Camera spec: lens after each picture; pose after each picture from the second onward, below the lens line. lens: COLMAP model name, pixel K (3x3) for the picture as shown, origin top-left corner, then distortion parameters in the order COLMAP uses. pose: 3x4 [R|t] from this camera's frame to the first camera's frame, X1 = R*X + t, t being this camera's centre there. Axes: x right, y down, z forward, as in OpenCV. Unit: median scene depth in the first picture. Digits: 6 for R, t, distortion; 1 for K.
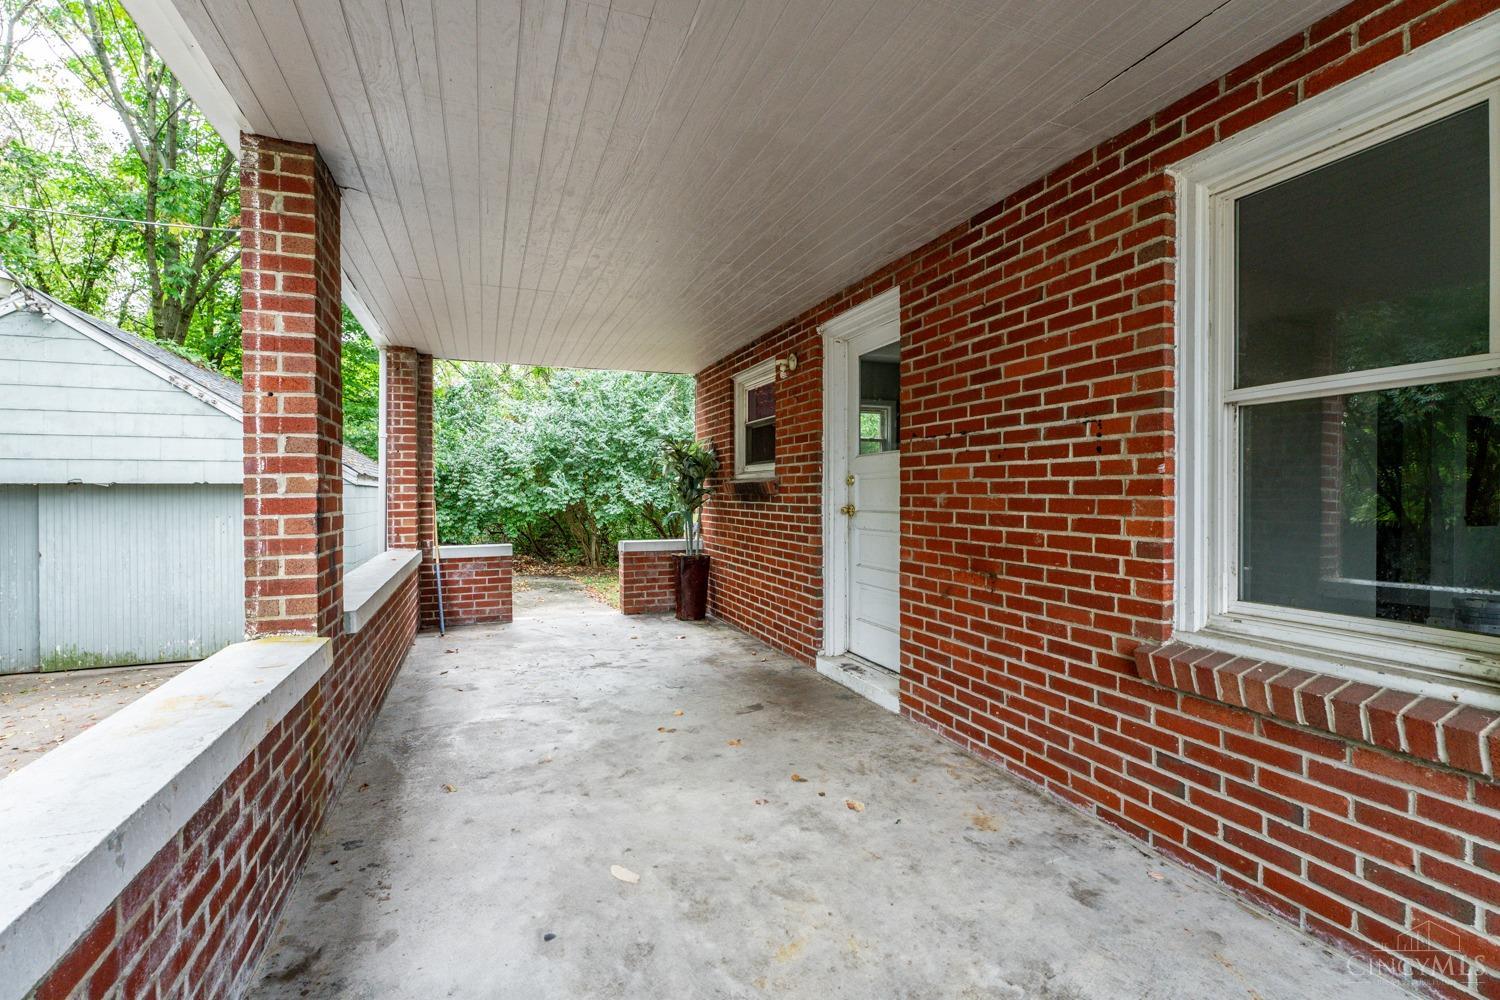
lens RADIAL K [[664.8, 0, 748.0], [0, 664.8, 499.3], [0, 0, 1]] dist [-0.002910, -0.002387]
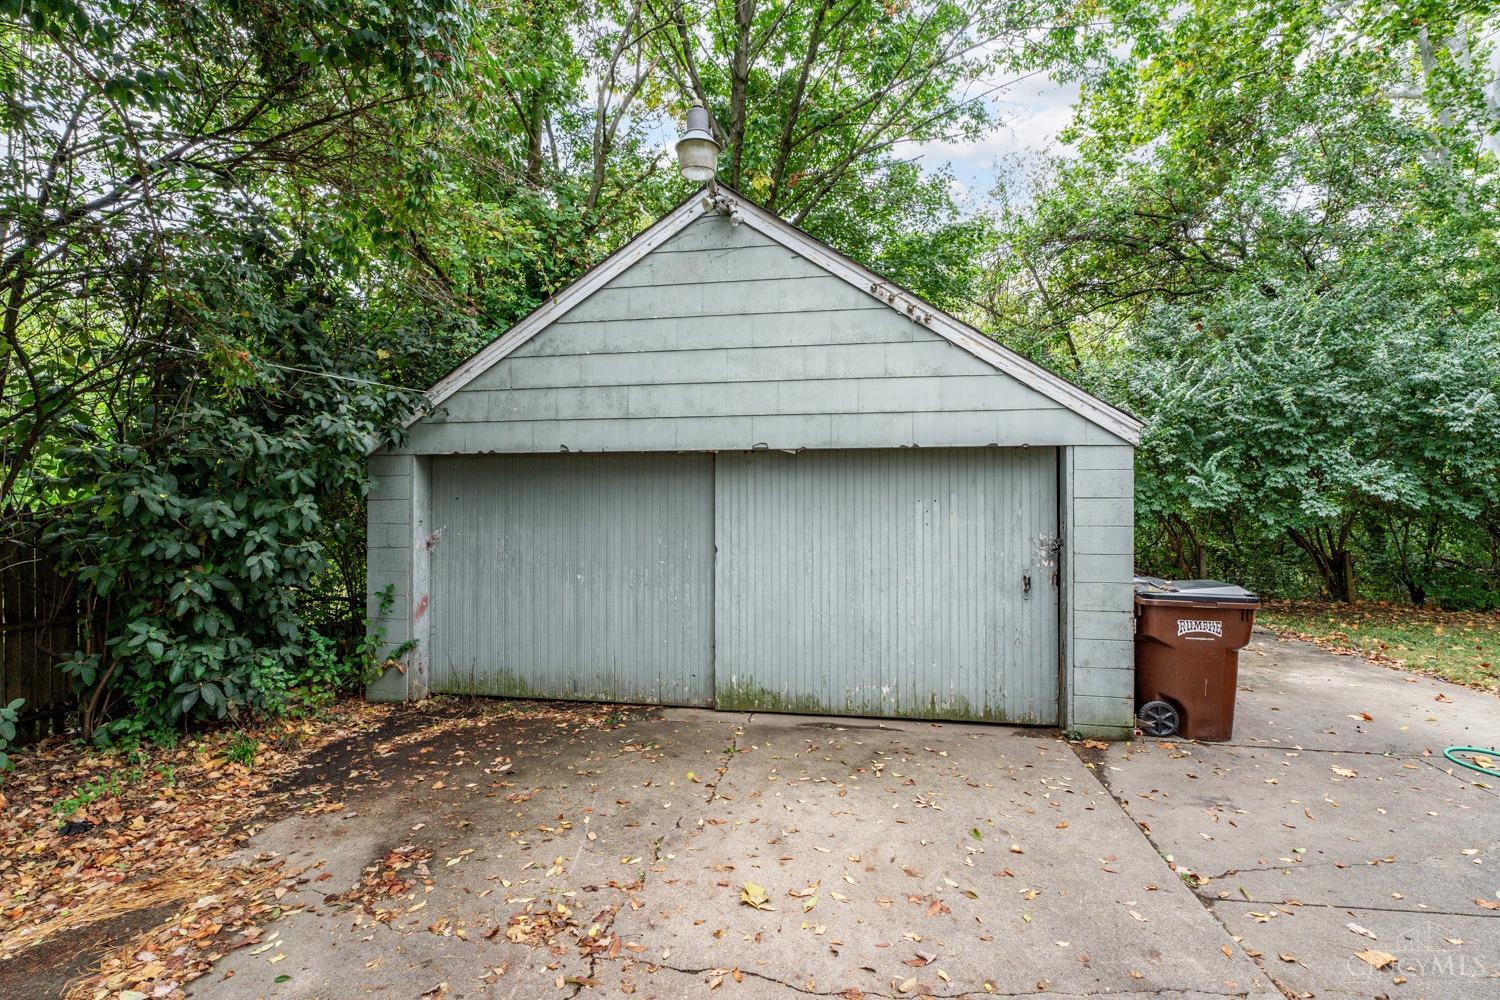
lens RADIAL K [[664.8, 0, 751.0], [0, 664.8, 500.0], [0, 0, 1]] dist [-0.002910, -0.002387]
pose [[0.849709, -0.002712, -0.527244, -0.643357], [-0.006562, 0.999855, -0.015719, 0.040551], [0.527210, 0.016816, 0.849568, 0.387879]]
